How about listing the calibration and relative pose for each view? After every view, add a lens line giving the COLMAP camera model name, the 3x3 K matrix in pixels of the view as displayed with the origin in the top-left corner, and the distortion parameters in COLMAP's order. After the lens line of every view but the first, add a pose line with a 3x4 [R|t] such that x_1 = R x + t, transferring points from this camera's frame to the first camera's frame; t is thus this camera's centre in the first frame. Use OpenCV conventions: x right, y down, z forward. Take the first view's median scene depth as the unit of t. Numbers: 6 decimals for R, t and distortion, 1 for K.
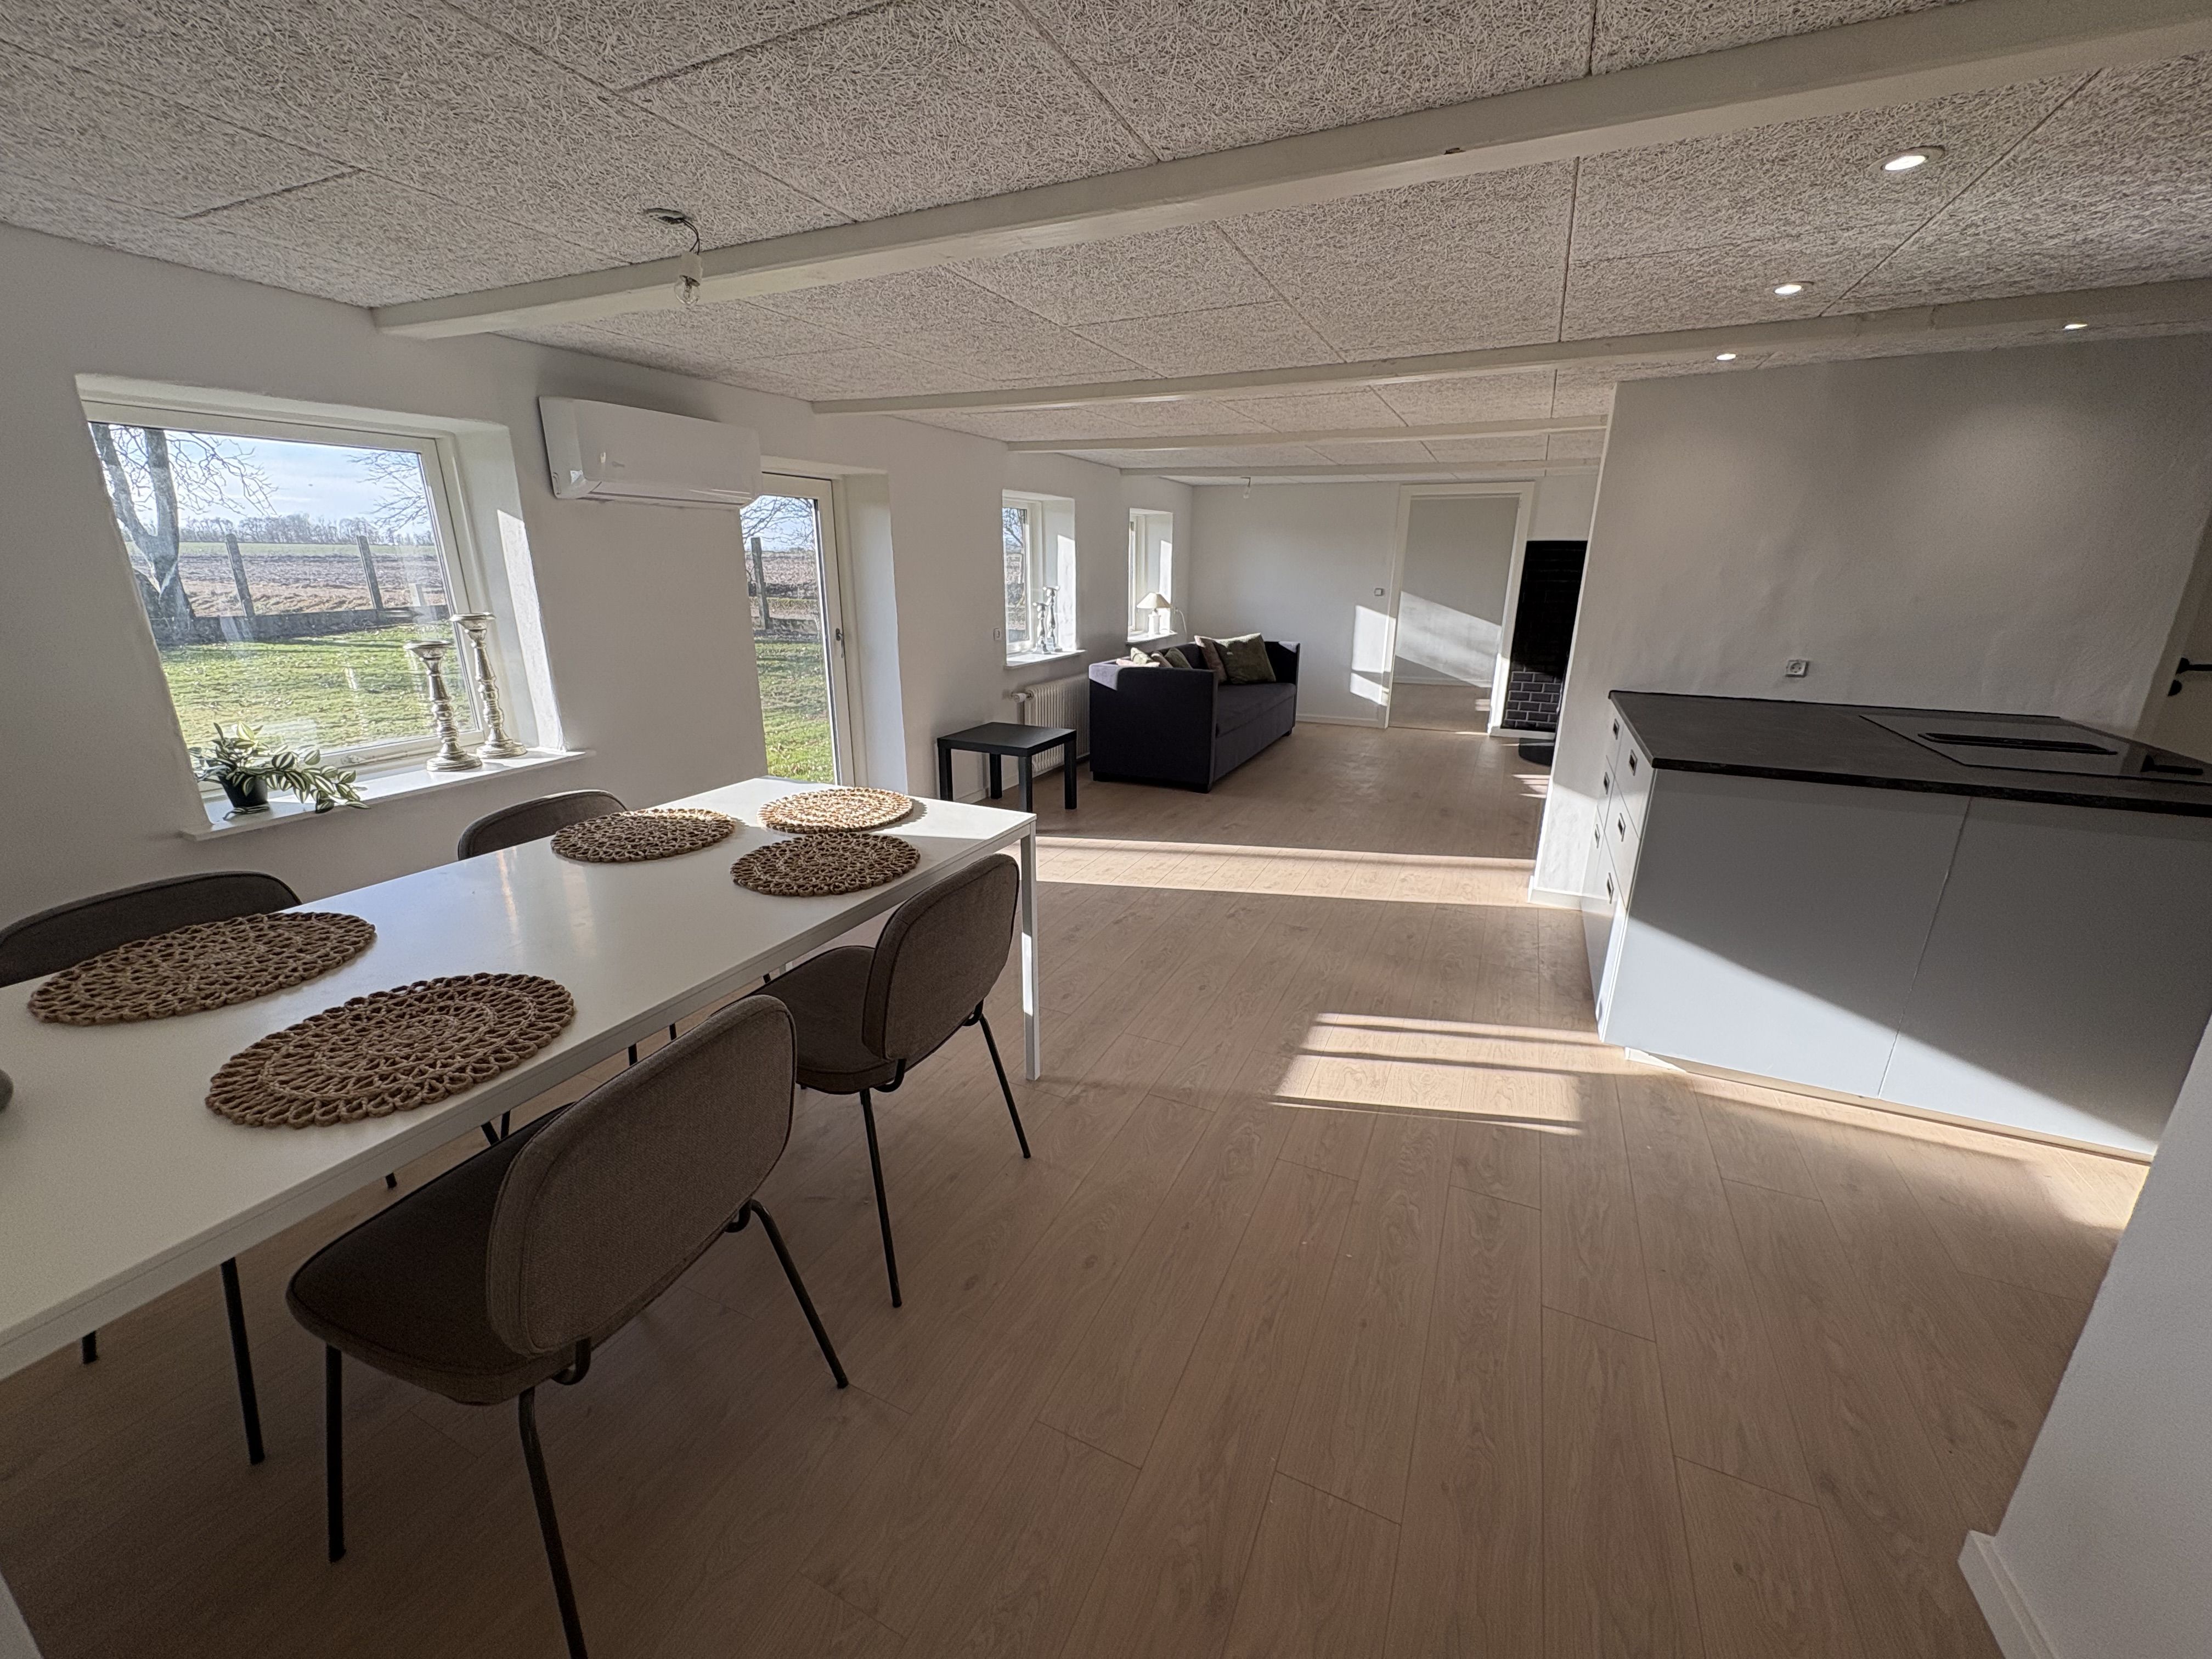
lens RADIAL K [[882.4, 0, 1097.8], [0, 882.4, 813.8], [0, 0, 1]] dist [-0.000584, 0.000668]
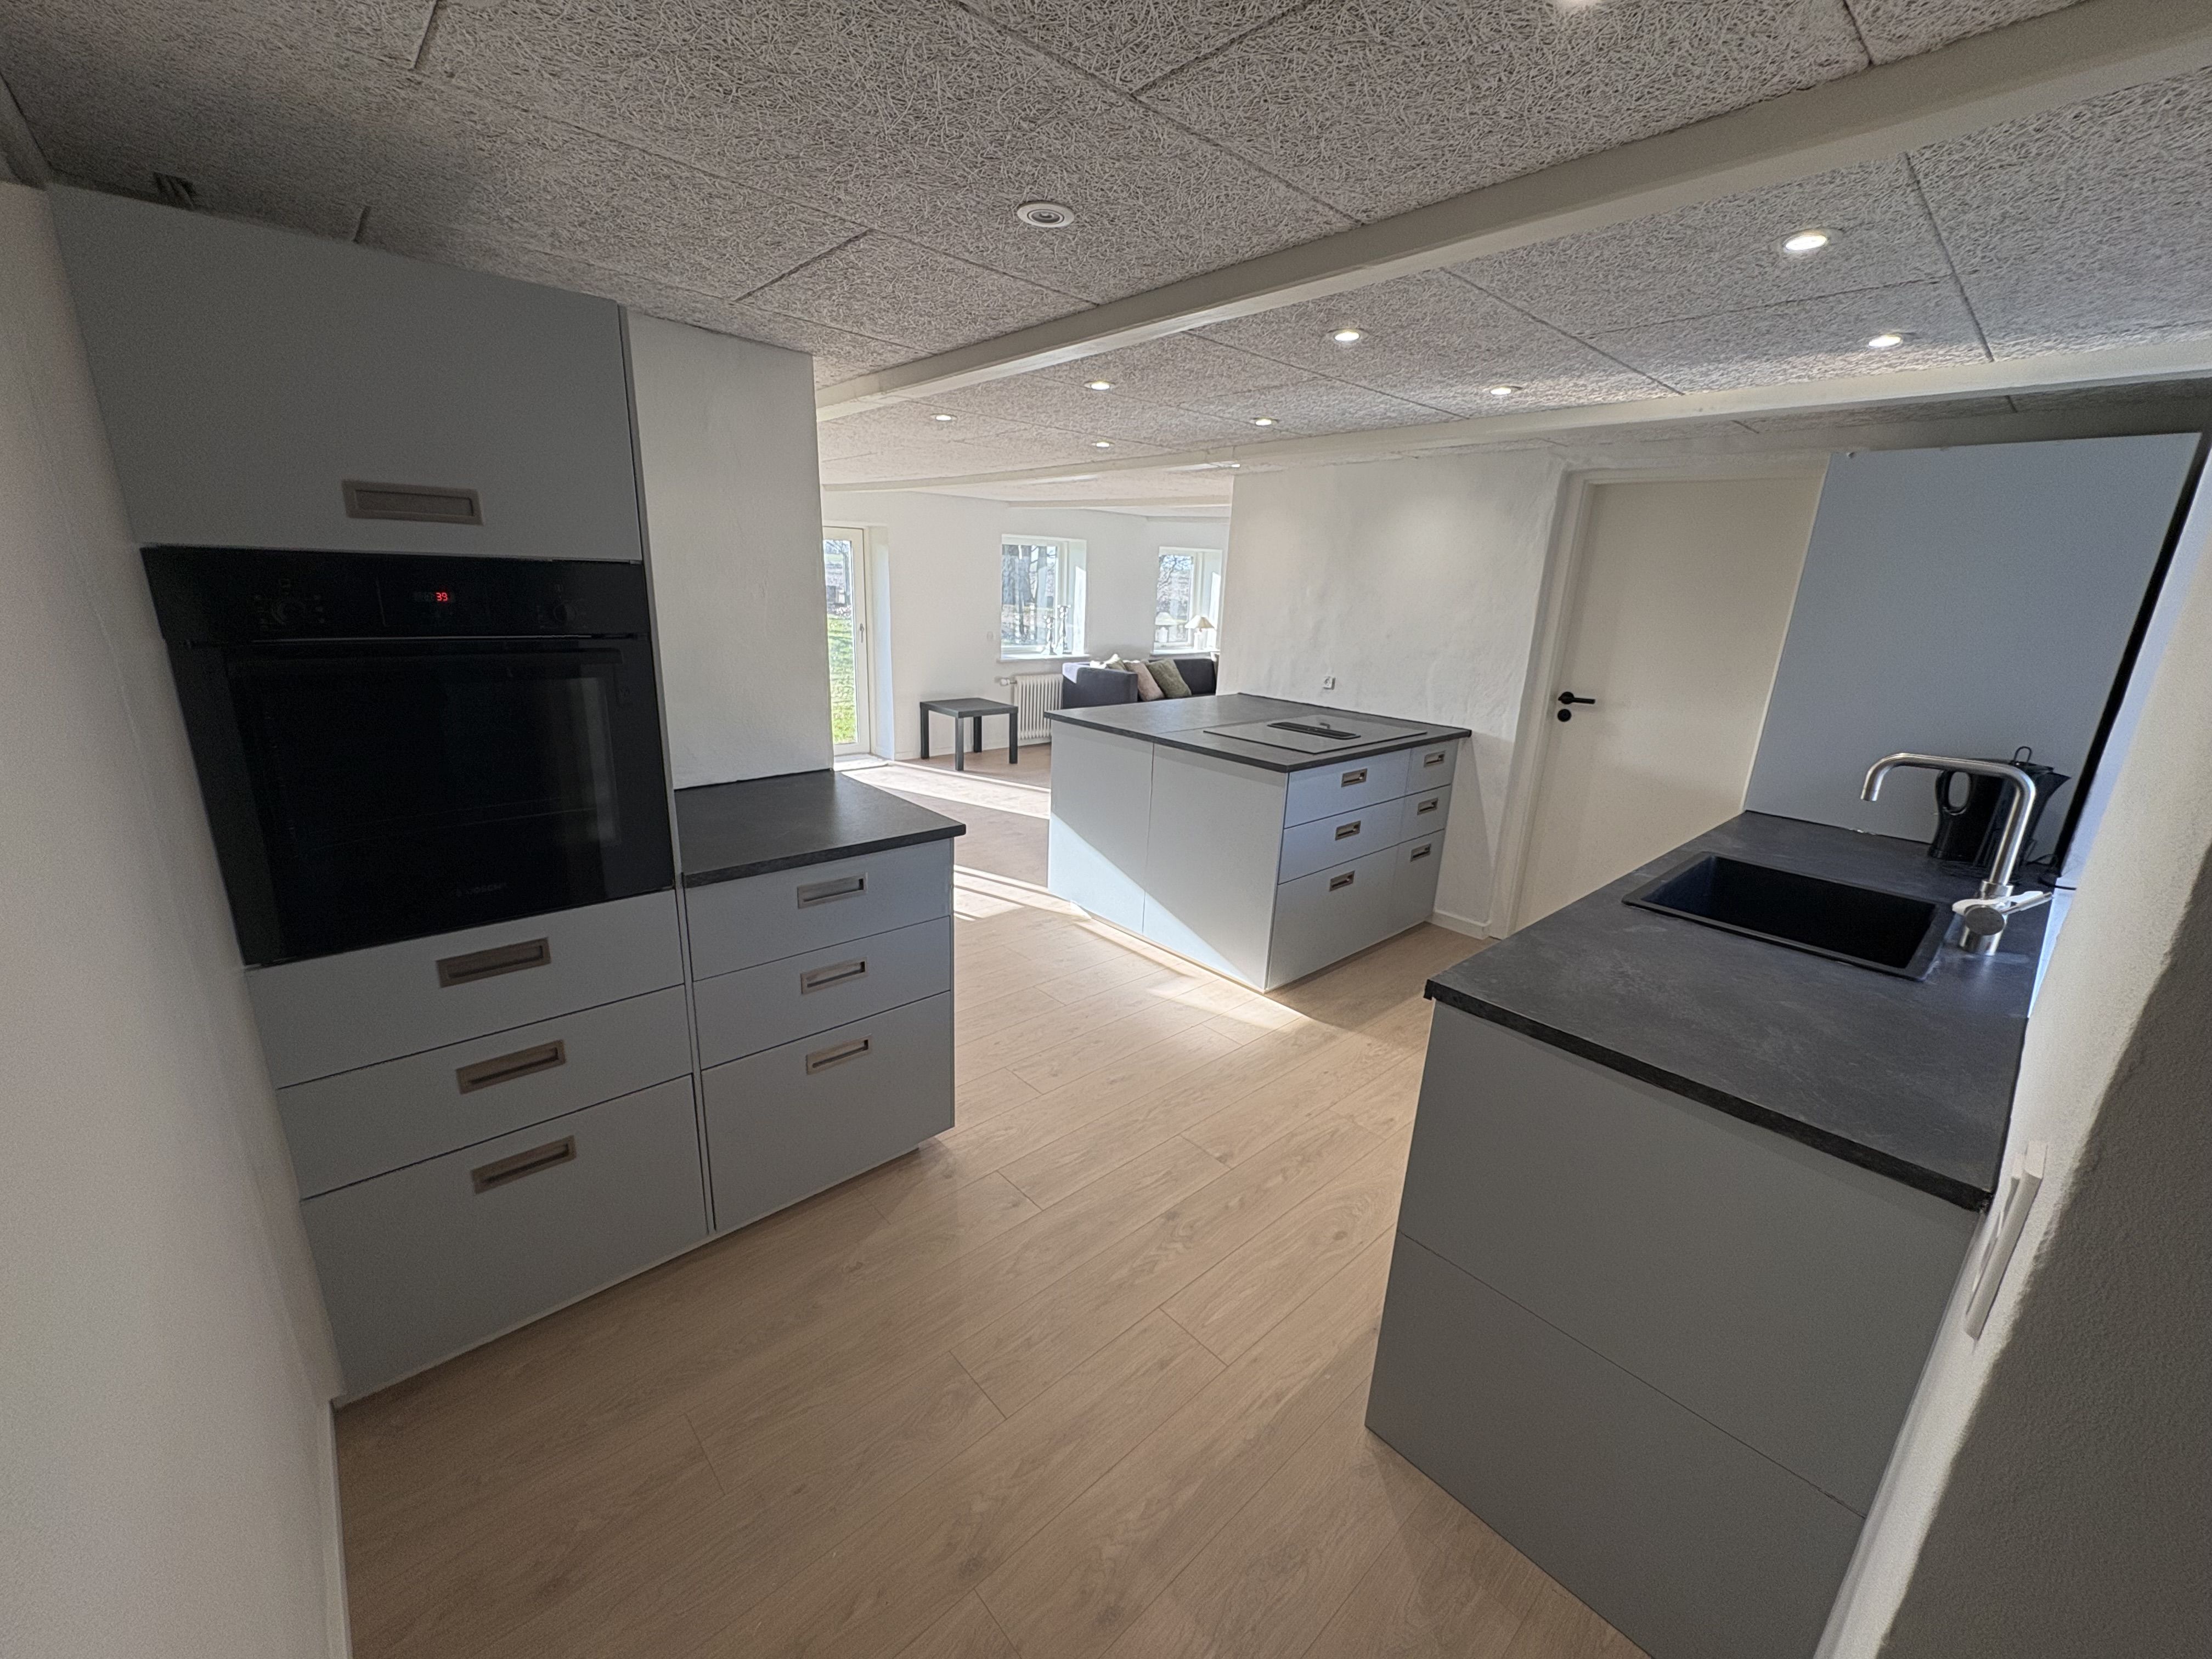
lens RADIAL K [[882.4, 0, 1099.8], [0, 882.4, 822.4], [0, 0, 1]] dist [-0.000584, 0.000668]
pose [[0.922043, 0.133498, -0.363338, 0.659636], [-0.138769, 0.990256, 0.011688, 0.054359], [0.361358, 0.039643, 0.931584, -0.259161]]
